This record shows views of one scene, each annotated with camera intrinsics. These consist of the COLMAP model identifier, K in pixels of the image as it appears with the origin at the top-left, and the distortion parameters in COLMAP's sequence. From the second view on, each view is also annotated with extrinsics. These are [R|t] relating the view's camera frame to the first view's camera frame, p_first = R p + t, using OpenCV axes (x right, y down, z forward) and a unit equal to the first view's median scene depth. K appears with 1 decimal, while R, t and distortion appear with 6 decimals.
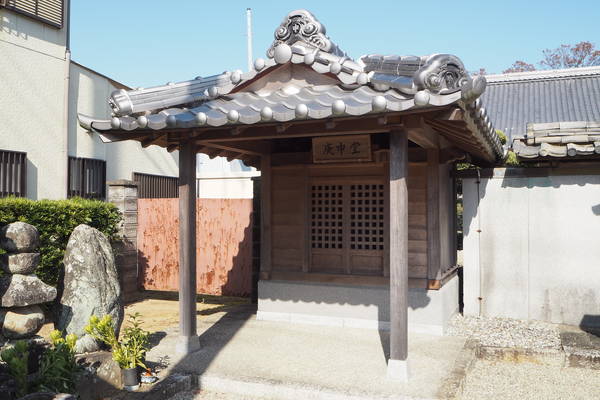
lens RADIAL K [[554.3, 0, 299.5], [0, 554.3, 199.6], [0, 0, 1]] dist [-0.020616, 0.000000]
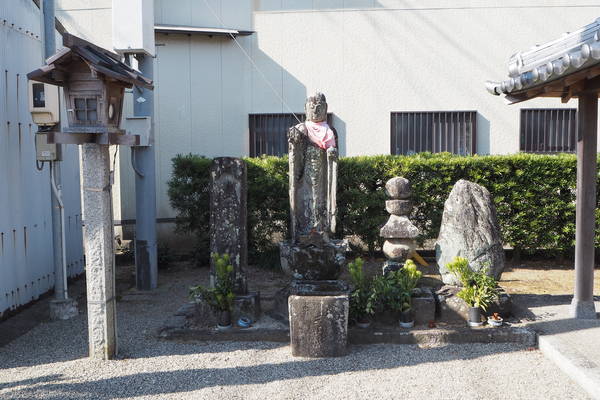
lens RADIAL K [[554.3, 0, 301.2], [0, 554.3, 199.9], [0, 0, 1]] dist [-0.020616, 0.000000]
pose [[0.321883, 0.066868, -0.944415, 0.707431], [0.025643, 0.996521, 0.079297, -0.016912], [0.946432, -0.049742, 0.319049, 0.337658]]
